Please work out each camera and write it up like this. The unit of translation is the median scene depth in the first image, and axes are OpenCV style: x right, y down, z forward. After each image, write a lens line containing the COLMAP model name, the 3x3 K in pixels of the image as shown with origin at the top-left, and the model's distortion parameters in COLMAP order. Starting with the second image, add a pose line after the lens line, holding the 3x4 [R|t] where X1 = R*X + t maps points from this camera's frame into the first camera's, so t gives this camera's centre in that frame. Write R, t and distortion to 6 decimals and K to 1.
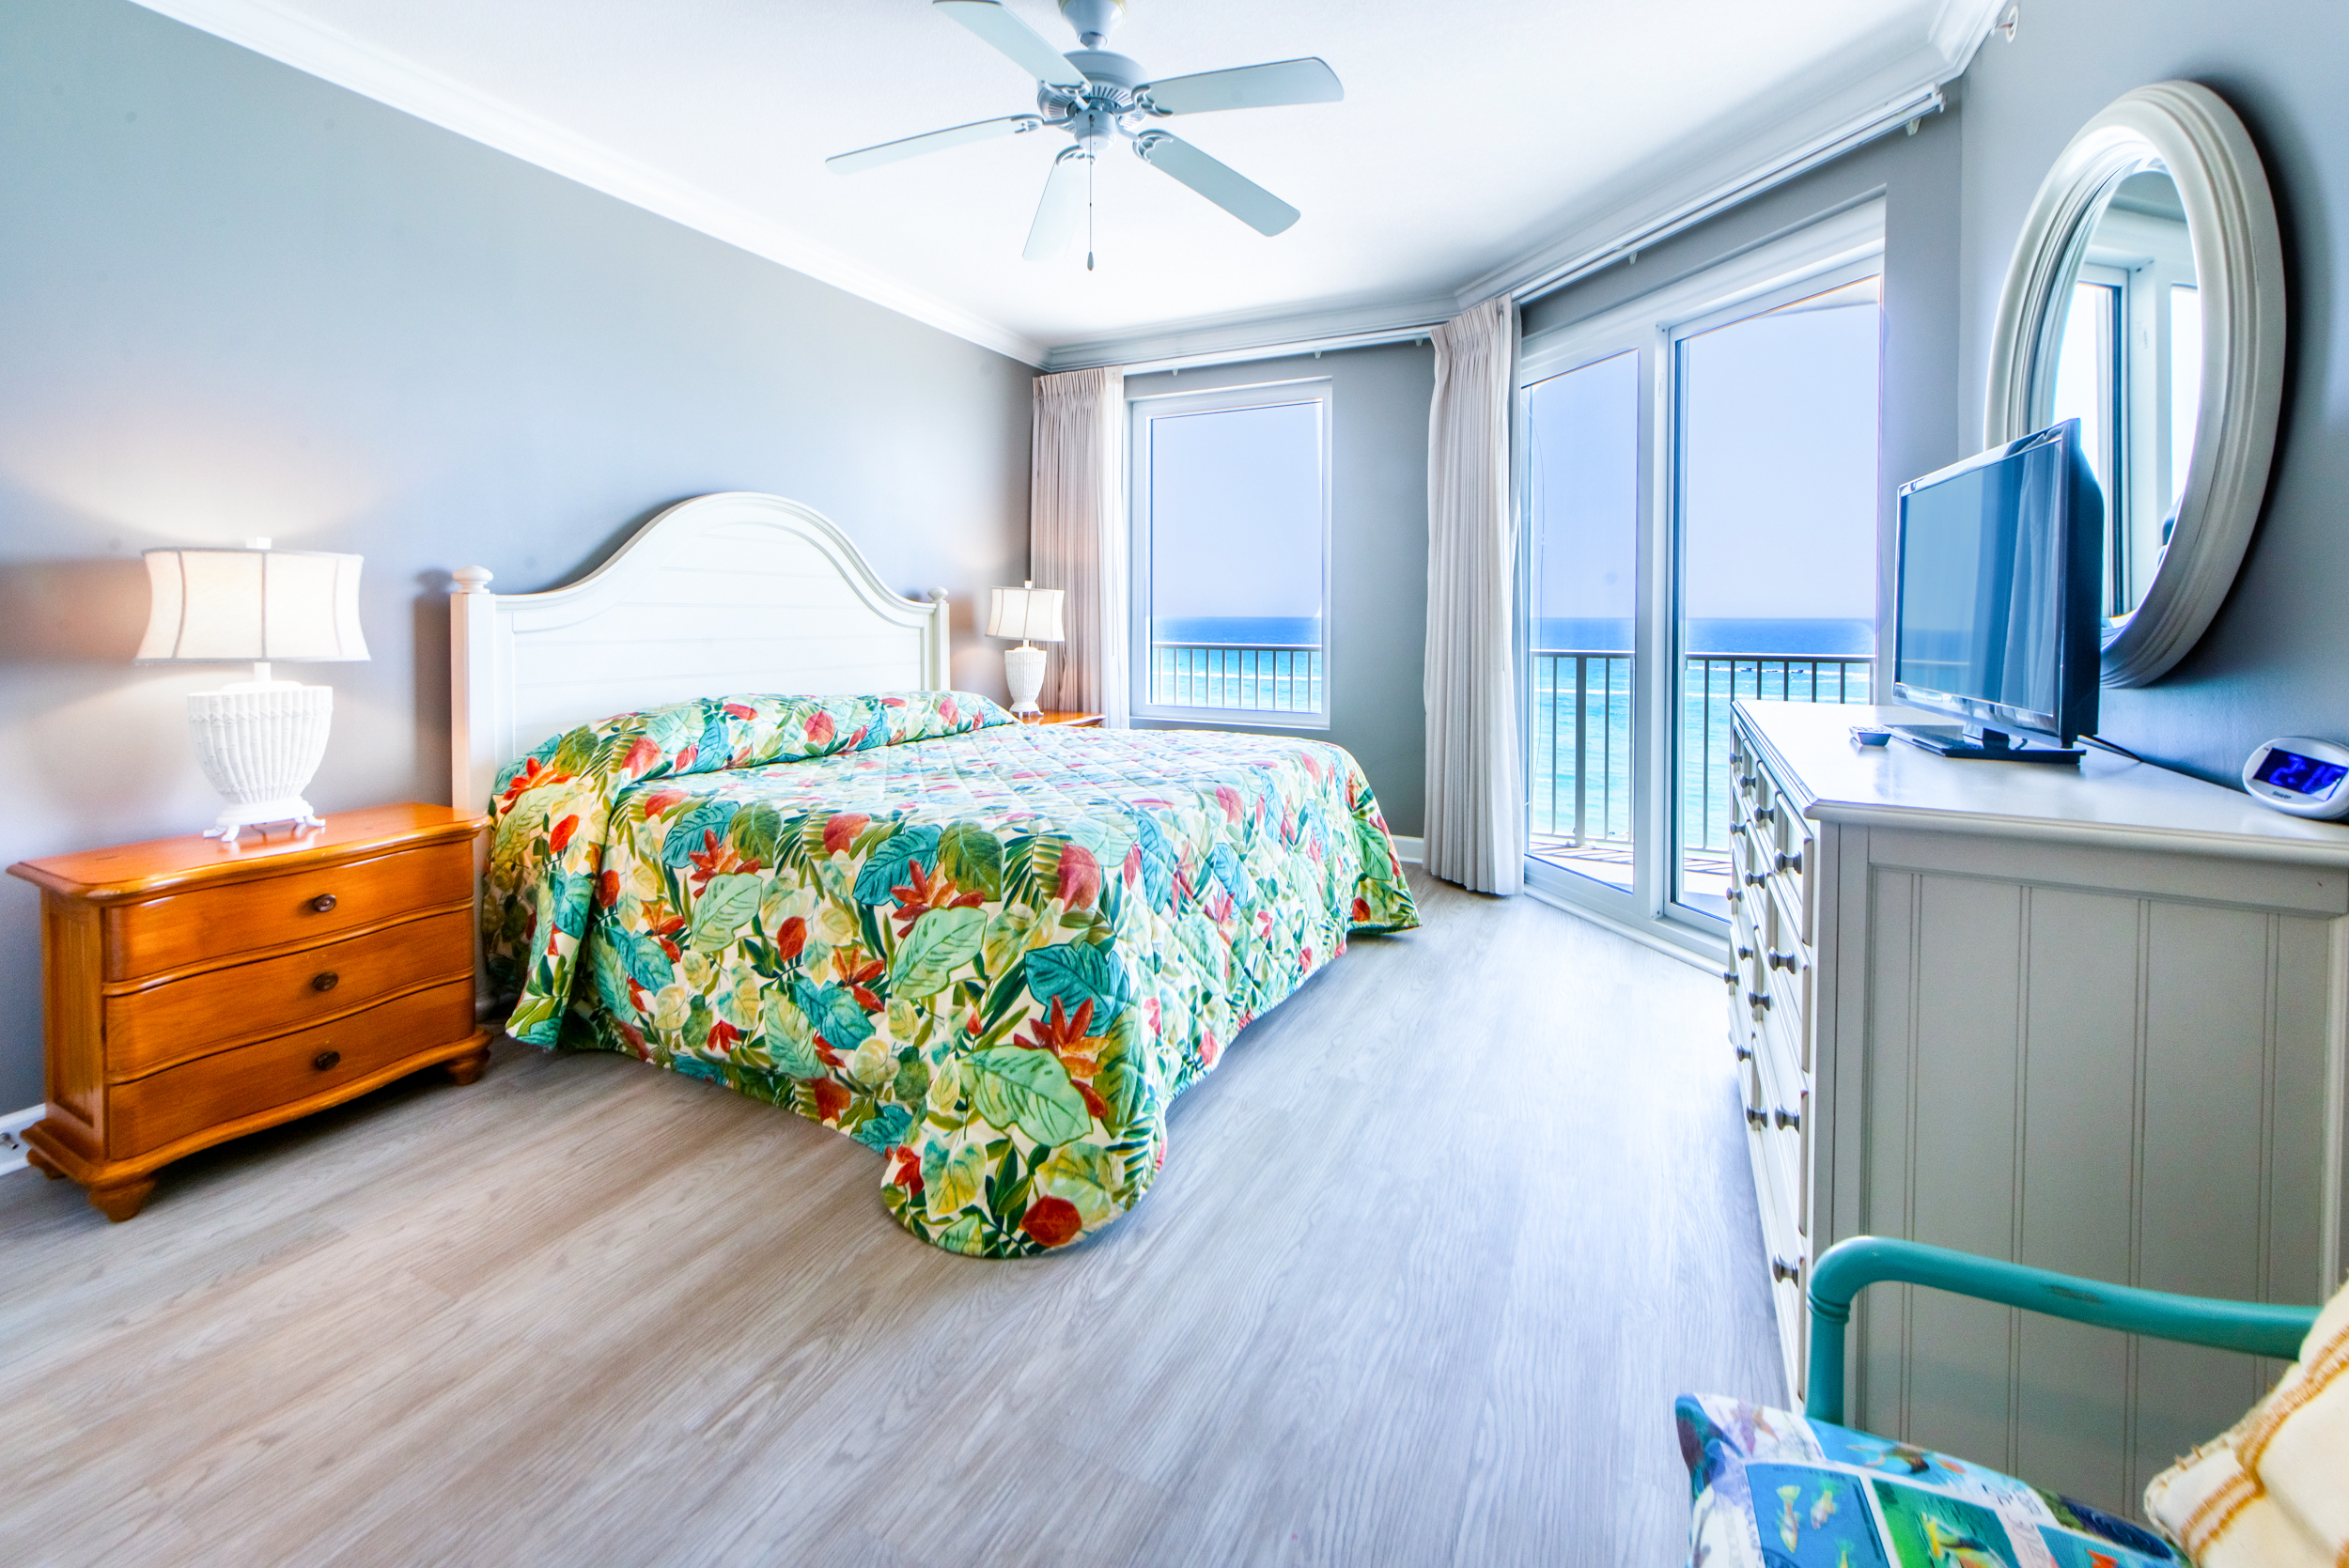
lens RADIAL K [[952.3, 0, 1168.2], [0, 952.3, 620.2], [0, 0, 1]] dist [0.010248, -0.000209]
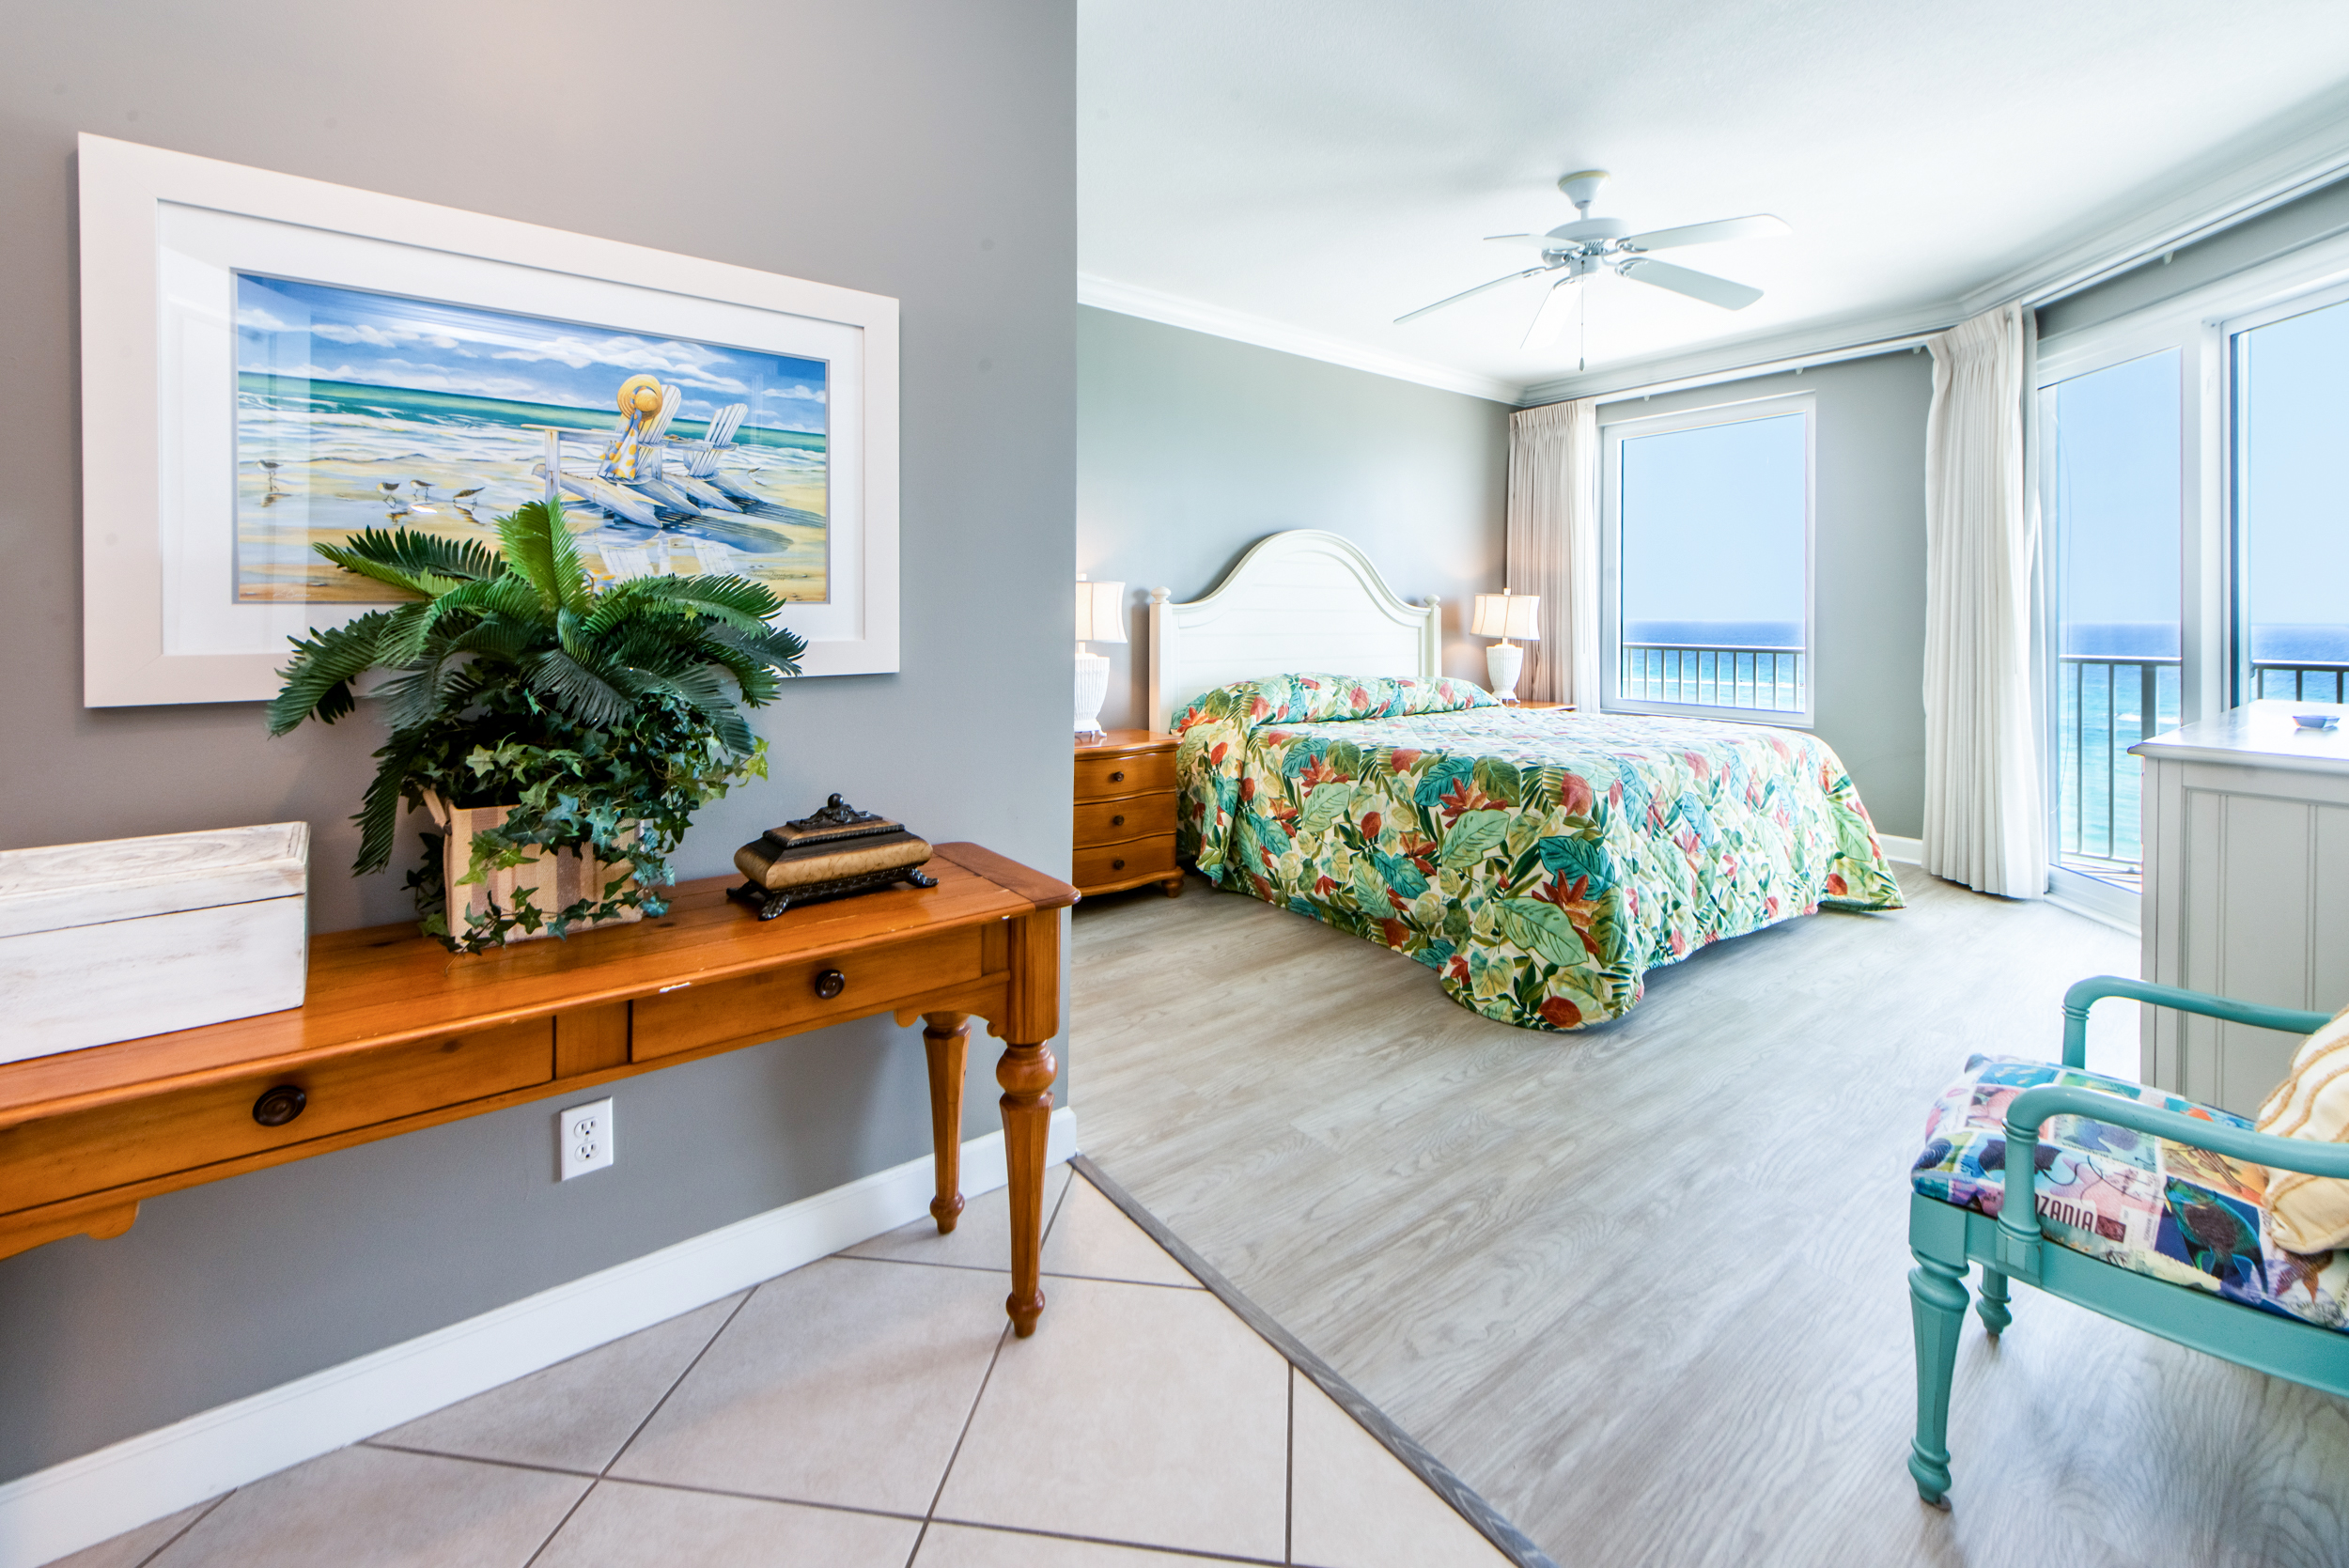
lens RADIAL K [[952.3, 0, 1168.2], [0, 952.3, 620.2], [0, 0, 1]] dist [0.010248, -0.000209]
pose [[0.899365, 0.001819, -0.437194, -0.013649], [-0.003305, 0.999991, -0.002638, 0.005186], [0.437186, 0.003817, 0.899363, -0.480264]]
